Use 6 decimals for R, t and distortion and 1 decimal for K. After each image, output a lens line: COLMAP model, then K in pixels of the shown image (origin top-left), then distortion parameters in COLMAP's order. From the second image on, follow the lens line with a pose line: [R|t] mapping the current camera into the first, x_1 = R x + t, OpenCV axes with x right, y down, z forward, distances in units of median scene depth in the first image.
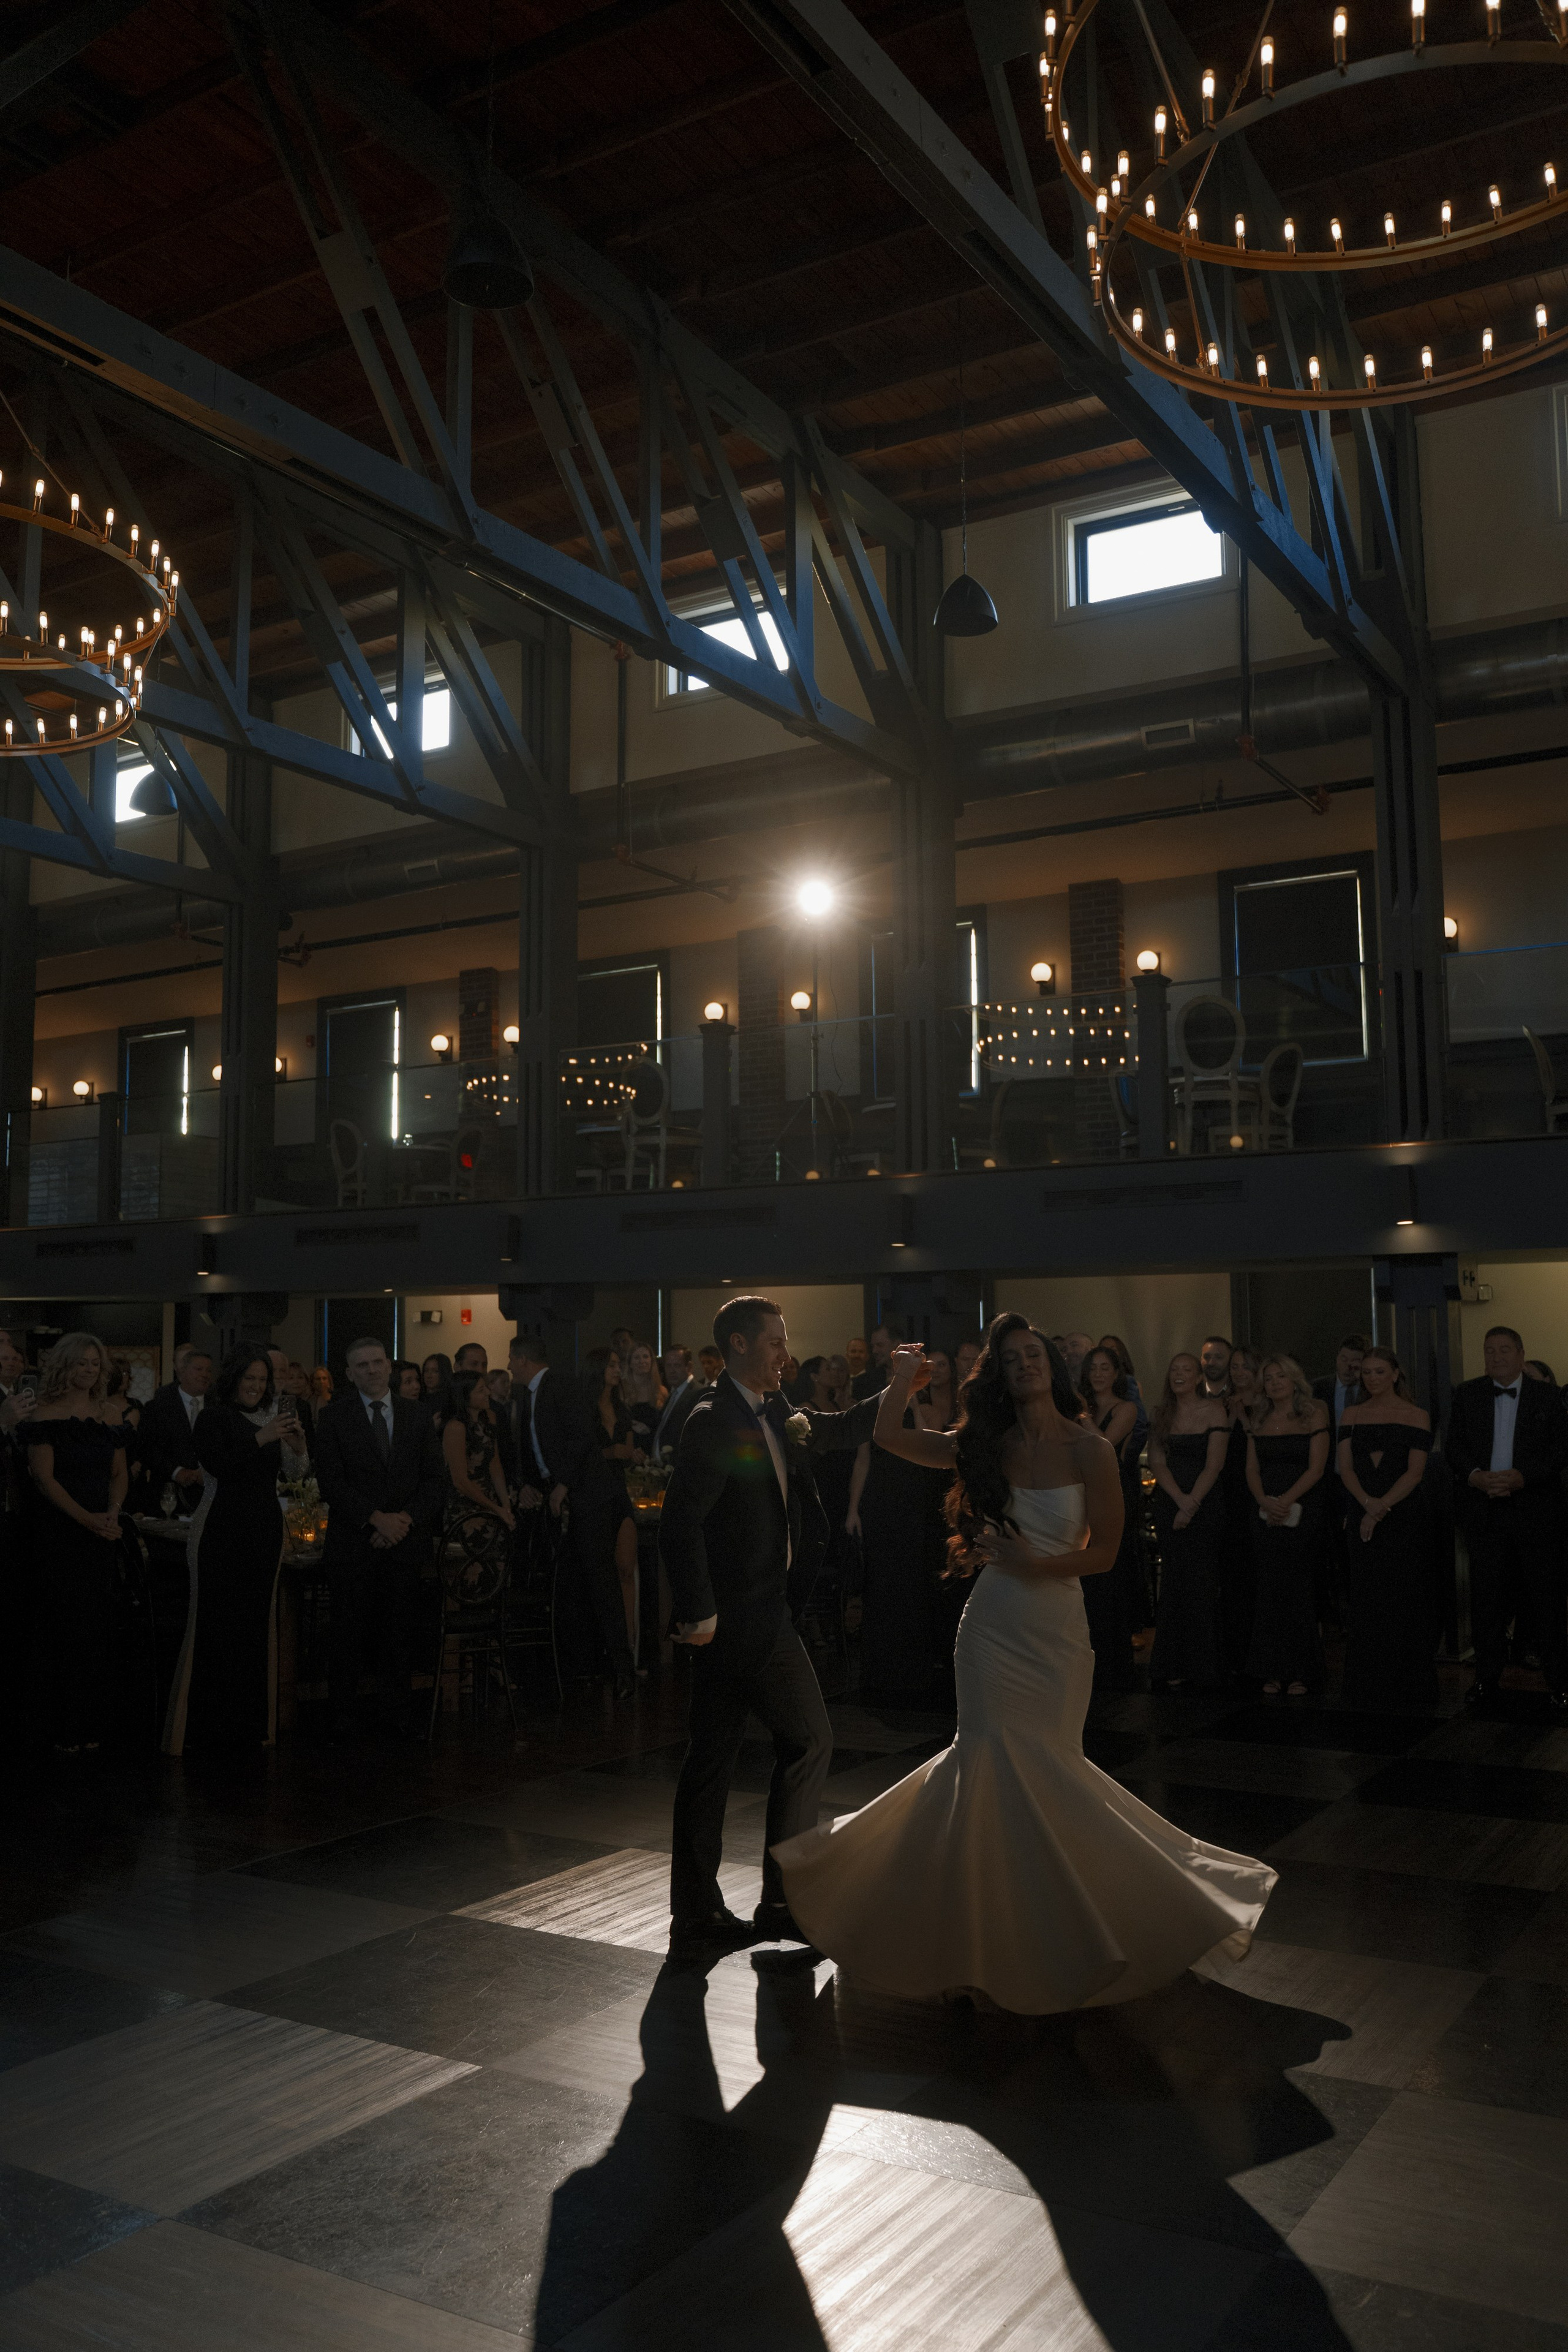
lens RADIAL K [[1921.2, 0, 784.0], [0, 1921.2, 1176.0], [0, 0, 1]] dist [-0.094707, 0.110821]
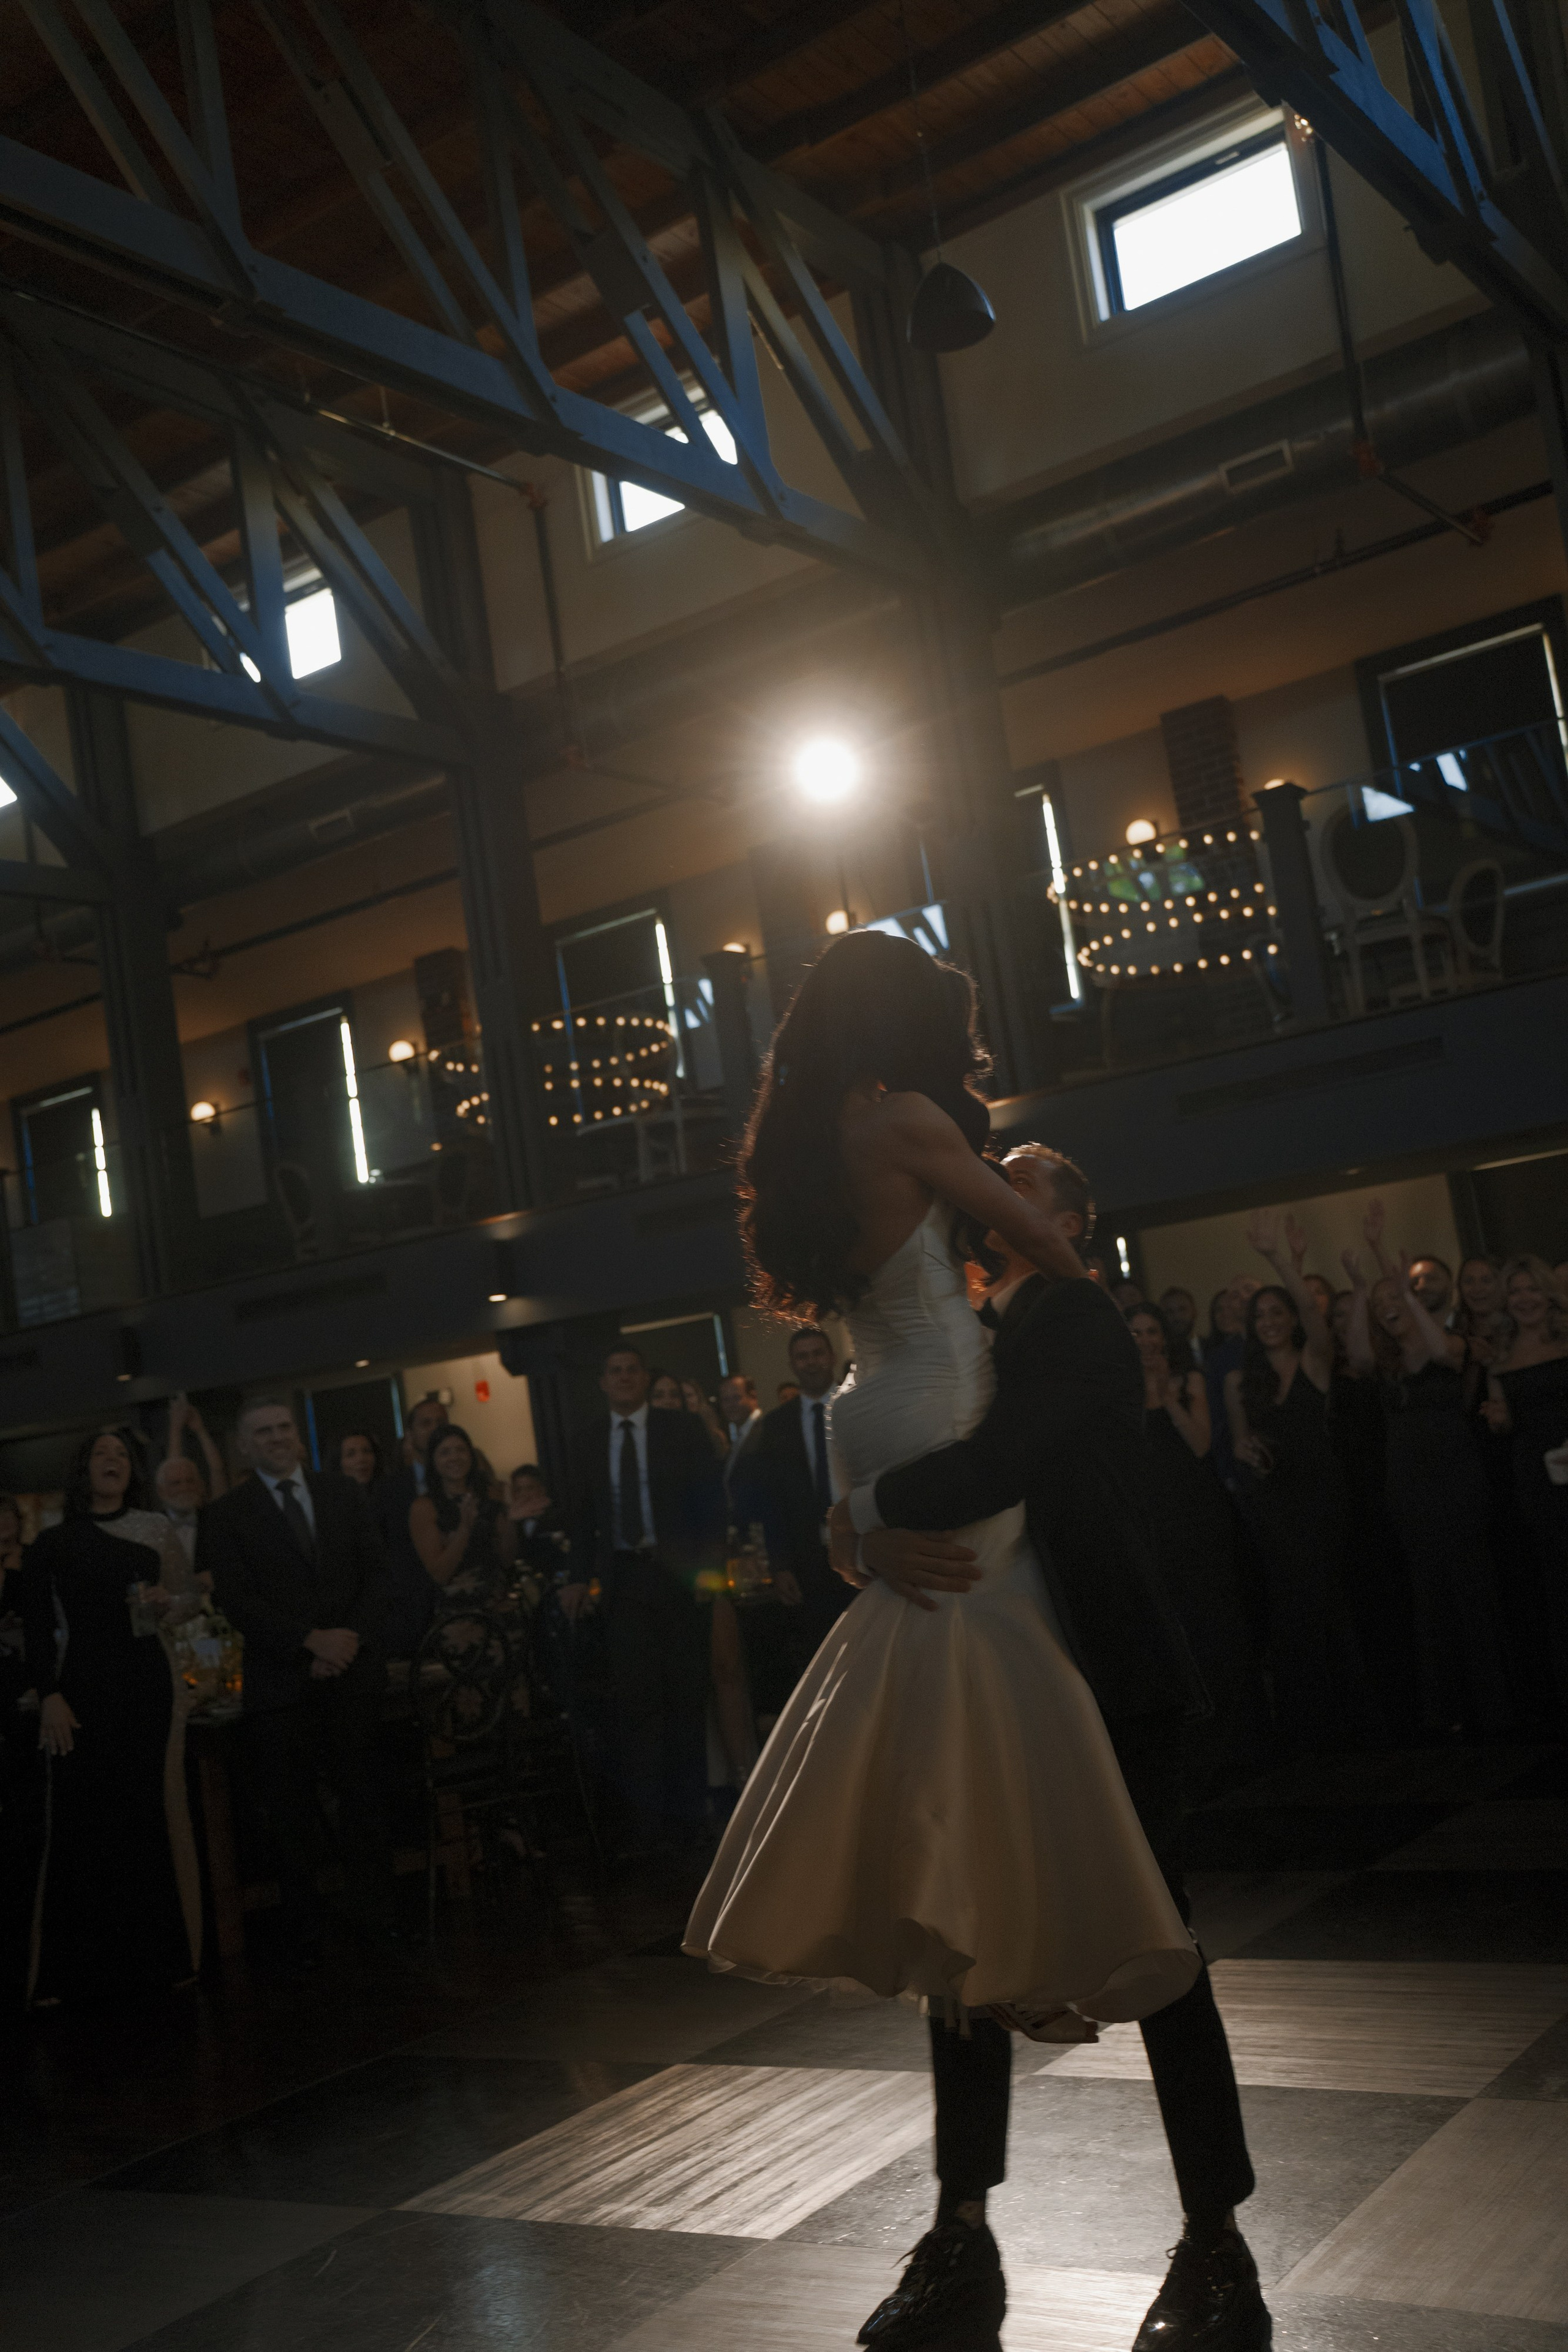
lens RADIAL K [[2320.6, 0, 774.0], [0, 2320.6, 1166.0], [0, 0, 1]] dist [0.000812, 0.158027]
pose [[0.988156, -0.145054, -0.050078, 0.021602], [0.144214, 0.989344, -0.020007, 0.030346], [0.052447, 0.012548, 0.998545, 0.087861]]
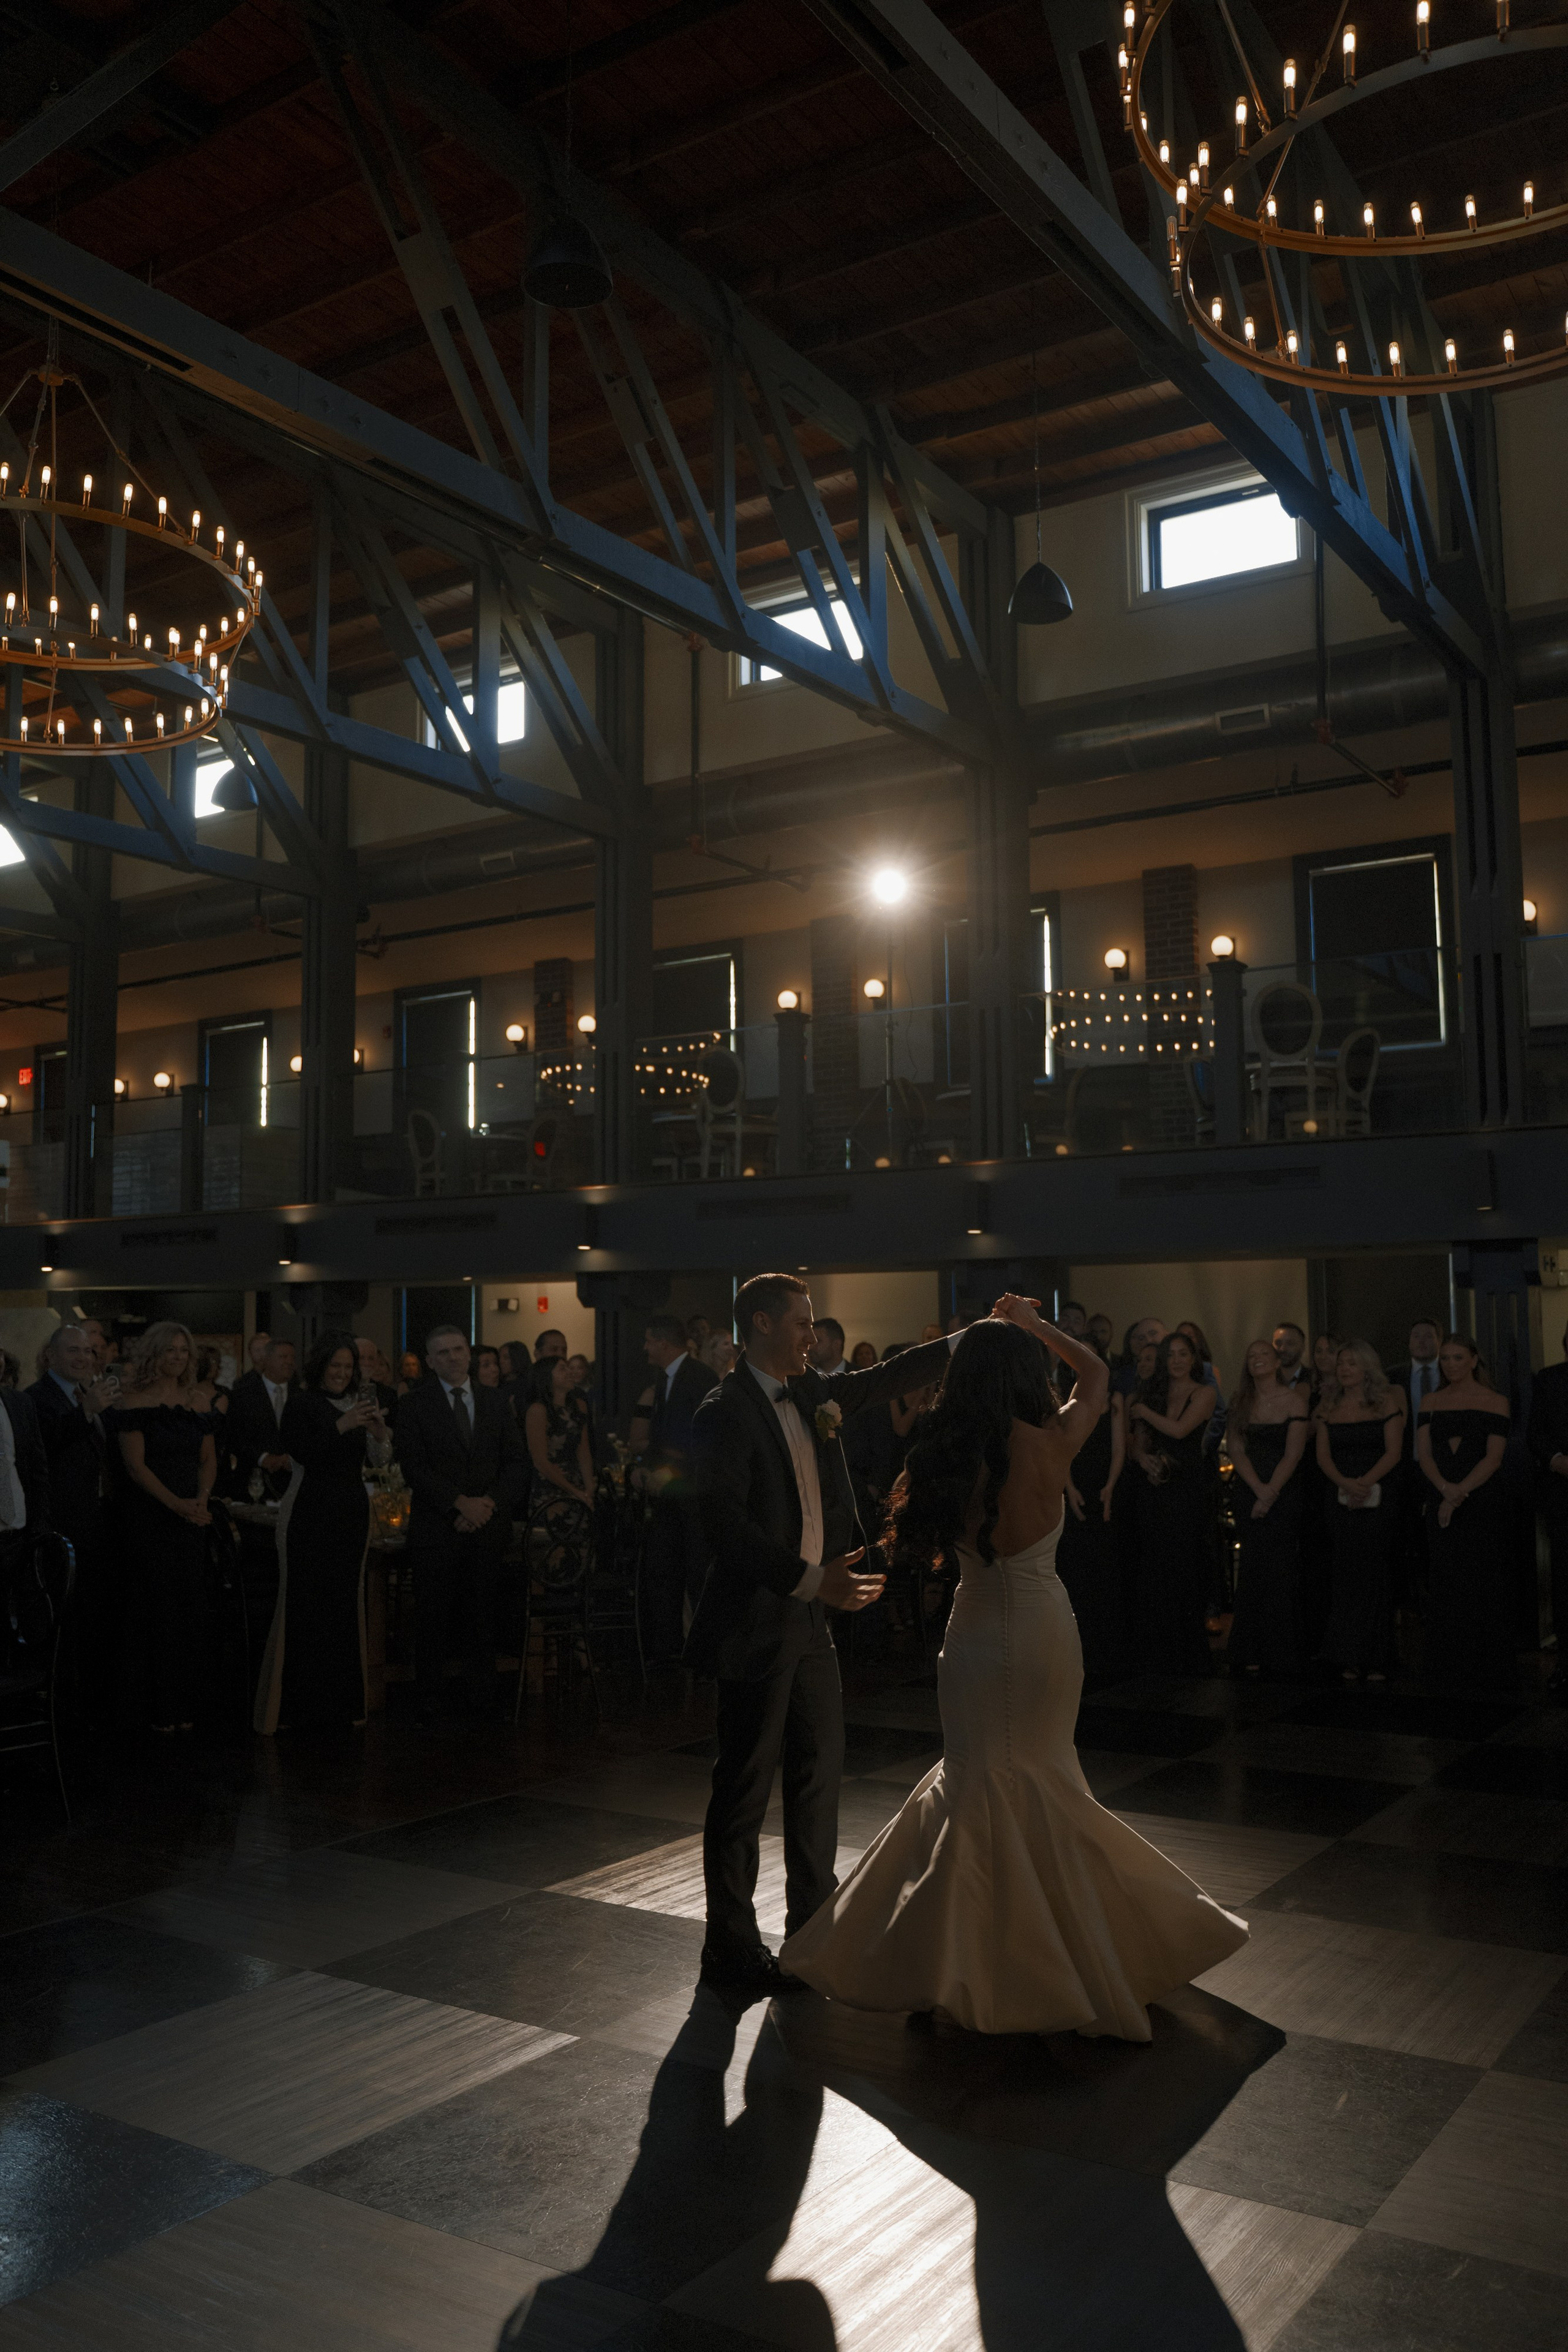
lens RADIAL K [[1921.2, 0, 784.0], [0, 1921.2, 1176.0], [0, 0, 1]] dist [-0.094707, 0.110821]
pose [[0.999337, -0.004484, -0.036135, -0.003679], [0.004725, 0.999967, 0.006570, -0.000341], [0.036104, -0.006736, 0.999325, -0.005655]]
